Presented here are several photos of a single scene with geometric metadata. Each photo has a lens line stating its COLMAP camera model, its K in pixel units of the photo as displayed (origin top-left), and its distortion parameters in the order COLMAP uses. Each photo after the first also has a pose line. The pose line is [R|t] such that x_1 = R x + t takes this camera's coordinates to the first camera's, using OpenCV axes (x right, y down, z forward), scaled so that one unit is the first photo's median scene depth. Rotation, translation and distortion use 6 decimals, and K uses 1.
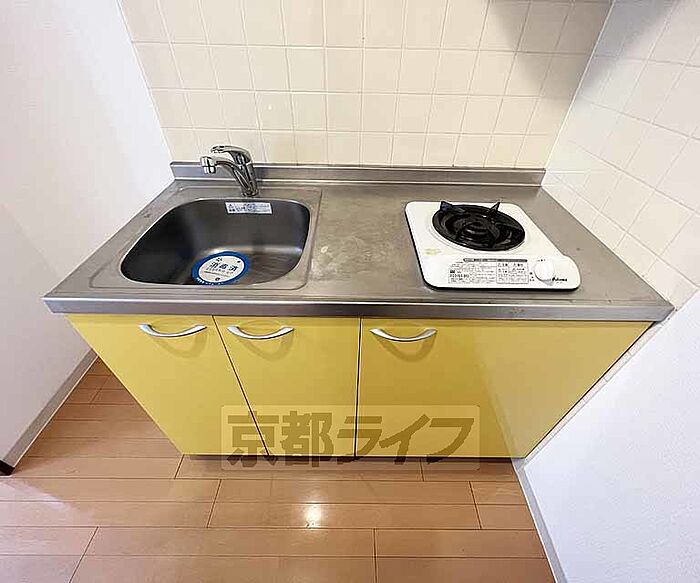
lens RADIAL K [[307.9, 0, 350.0], [0, 307.9, 291.5], [0, 0, 1]] dist [0.000547, 0.000196]
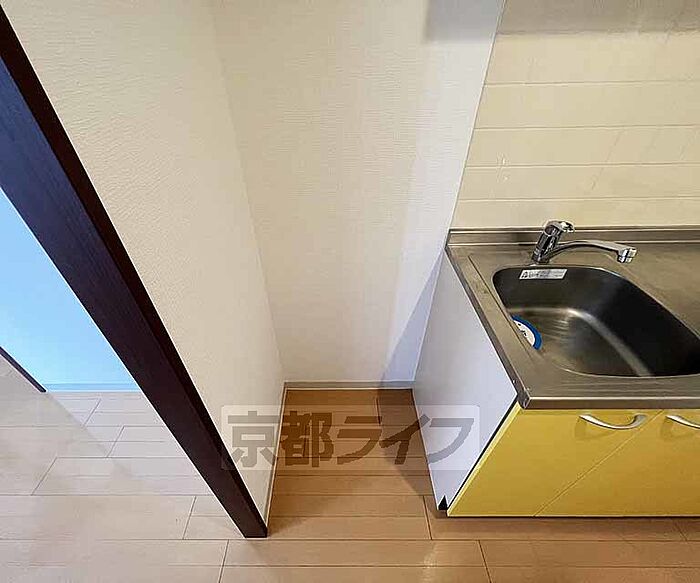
lens RADIAL K [[307.9, 0, 350.0], [0, 307.9, 291.5], [0, 0, 1]] dist [0.000547, 0.000196]
pose [[0.999401, -0.029153, -0.018657, -0.930005], [0.028464, 0.998941, -0.036152, -0.191966], [0.019691, 0.035600, 0.999172, -0.026810]]
